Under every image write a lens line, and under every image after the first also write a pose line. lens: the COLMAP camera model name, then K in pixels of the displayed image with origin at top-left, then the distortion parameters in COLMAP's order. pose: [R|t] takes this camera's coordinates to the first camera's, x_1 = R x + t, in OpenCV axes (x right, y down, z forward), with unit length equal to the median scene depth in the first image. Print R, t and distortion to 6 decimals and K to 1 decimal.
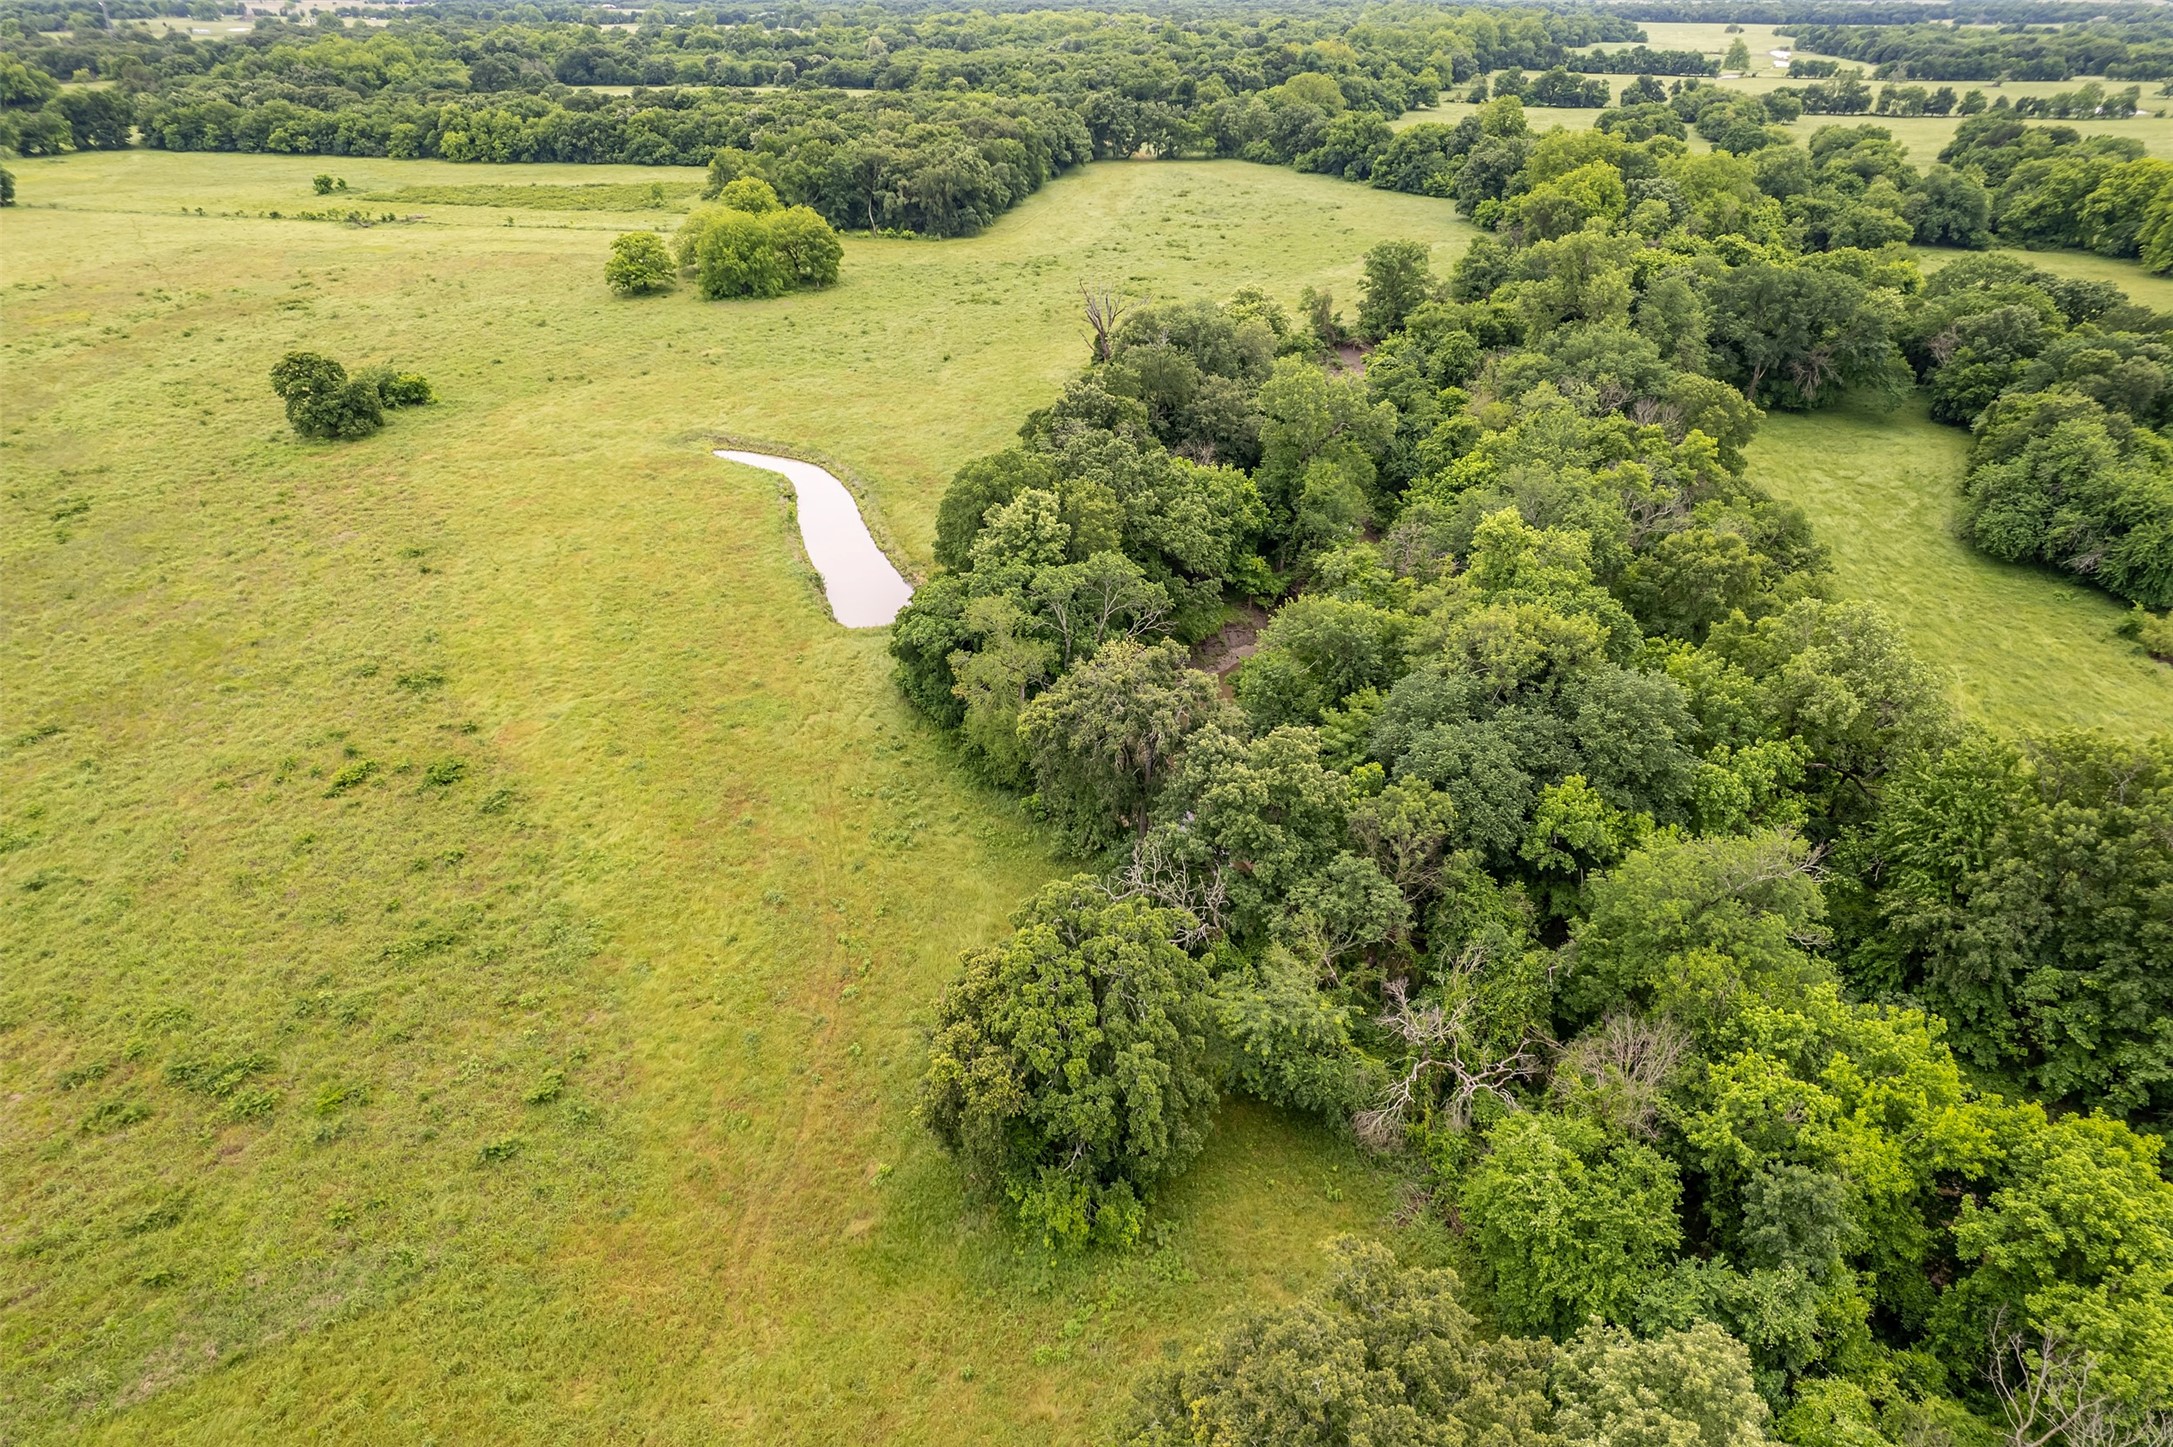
lens RADIAL K [[1445.2, 0, 1101.1], [0, 1445.2, 723.2], [0, 0, 1]] dist [-0.087483, 0.085252]
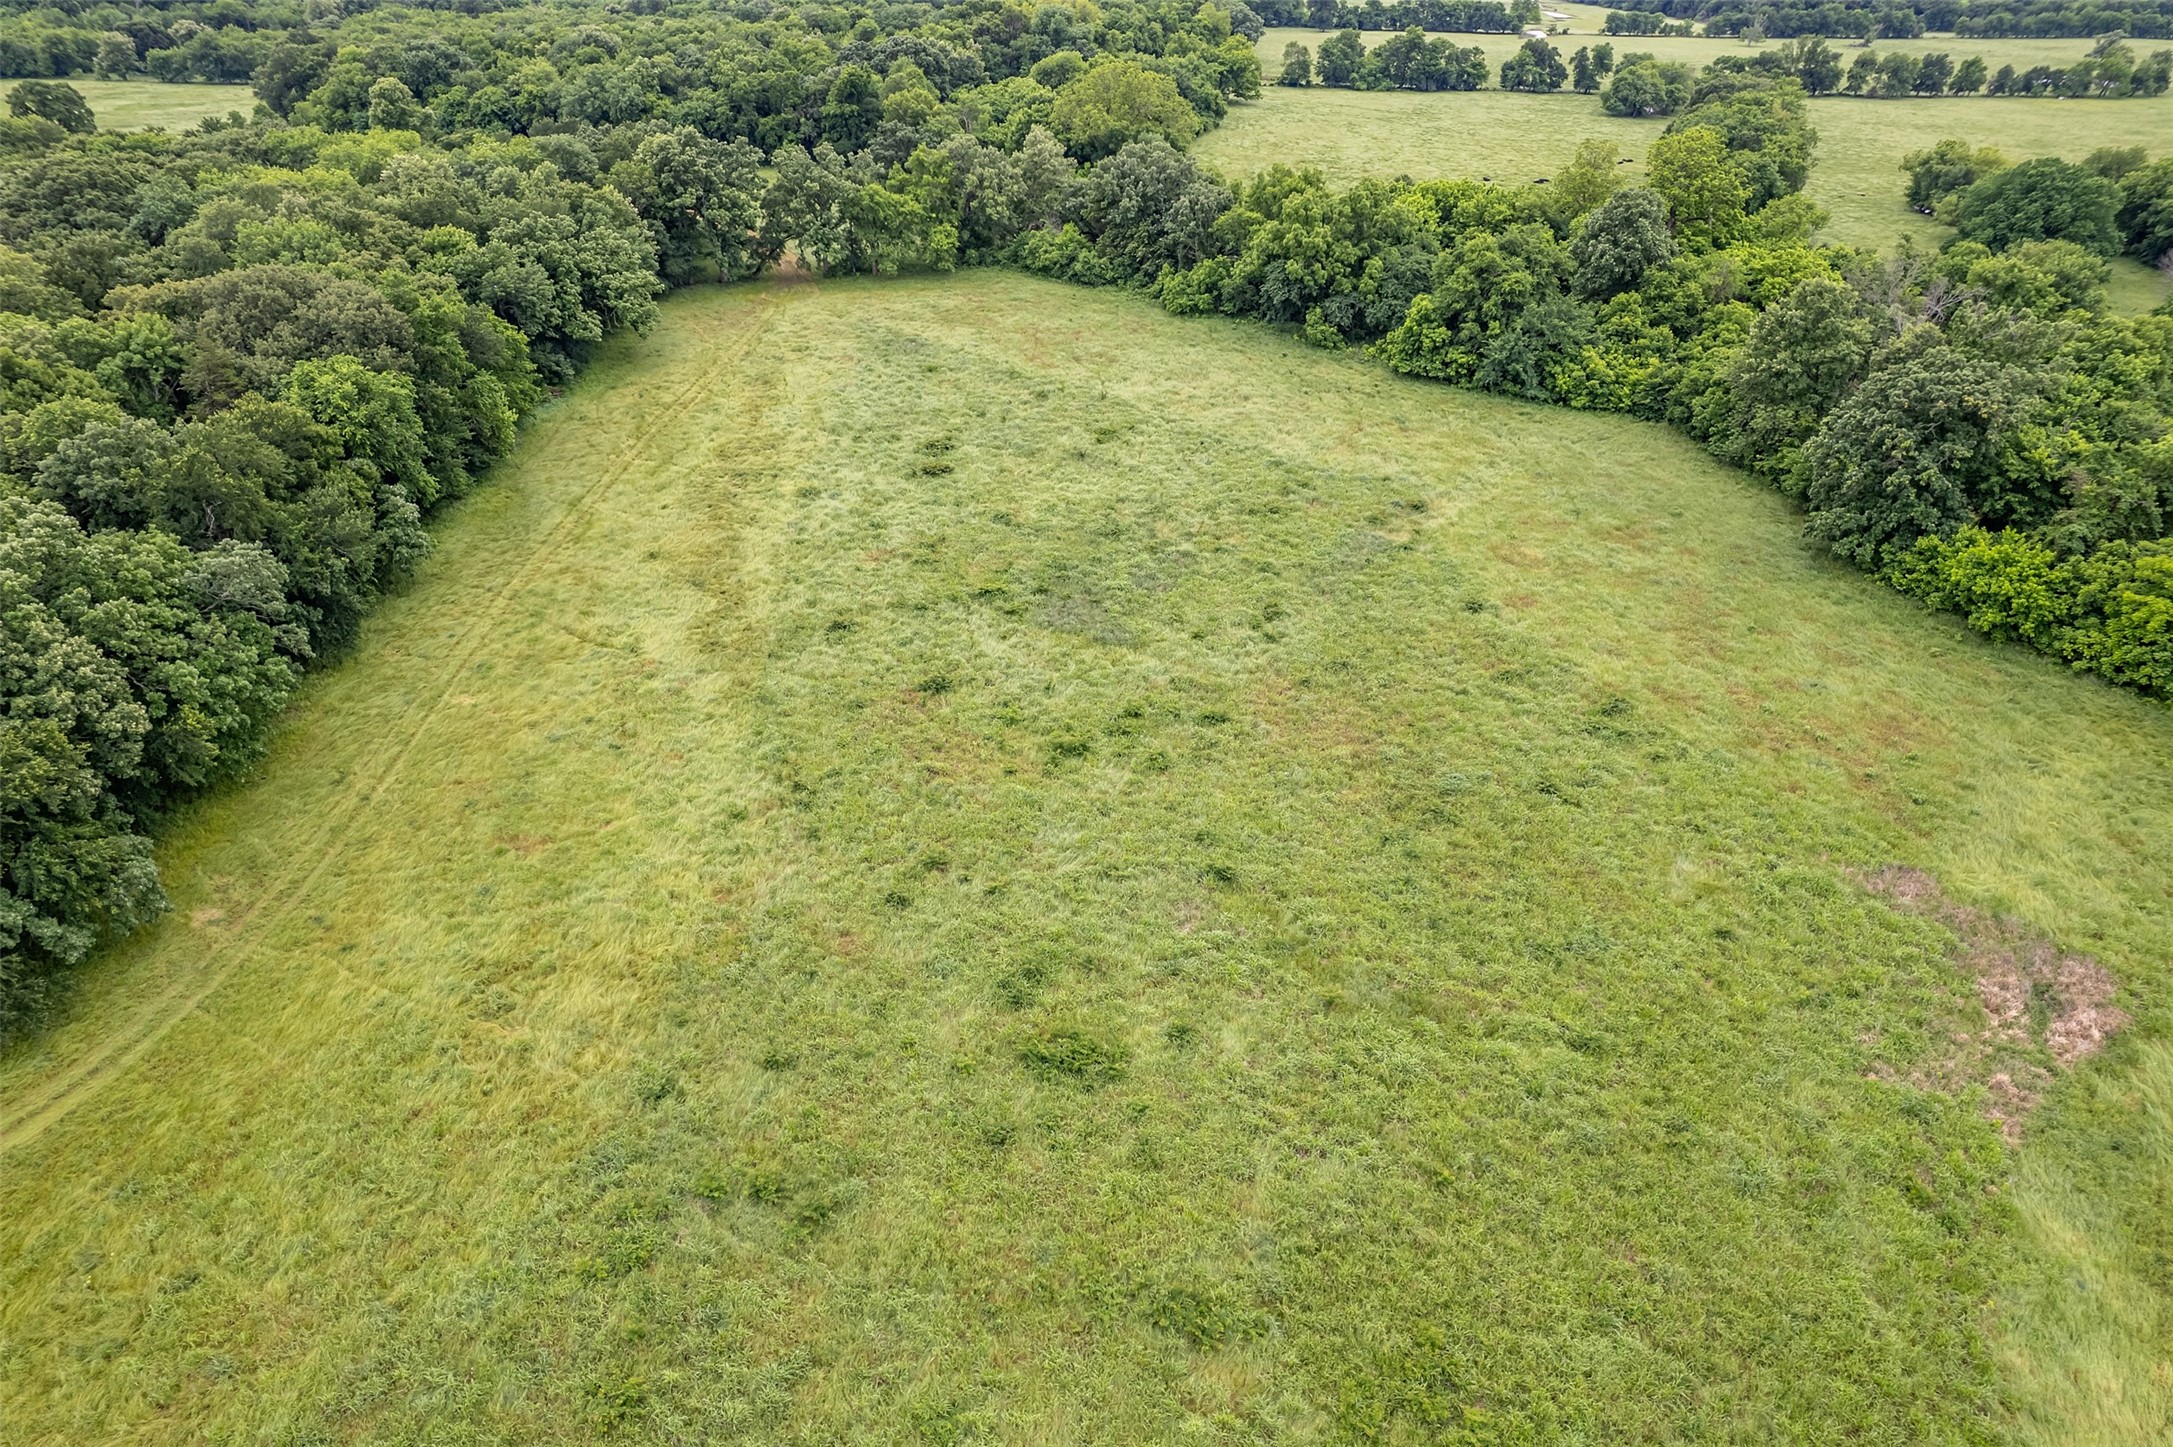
lens RADIAL K [[1445.2, 0, 1101.1], [0, 1445.2, 723.2], [0, 0, 1]] dist [-0.087483, 0.085252]
pose [[0.970739, -0.113103, 0.211833, 0.013451], [0.106742, 0.993430, 0.041266, -0.267545], [-0.215109, -0.017447, 0.976434, 0.551895]]
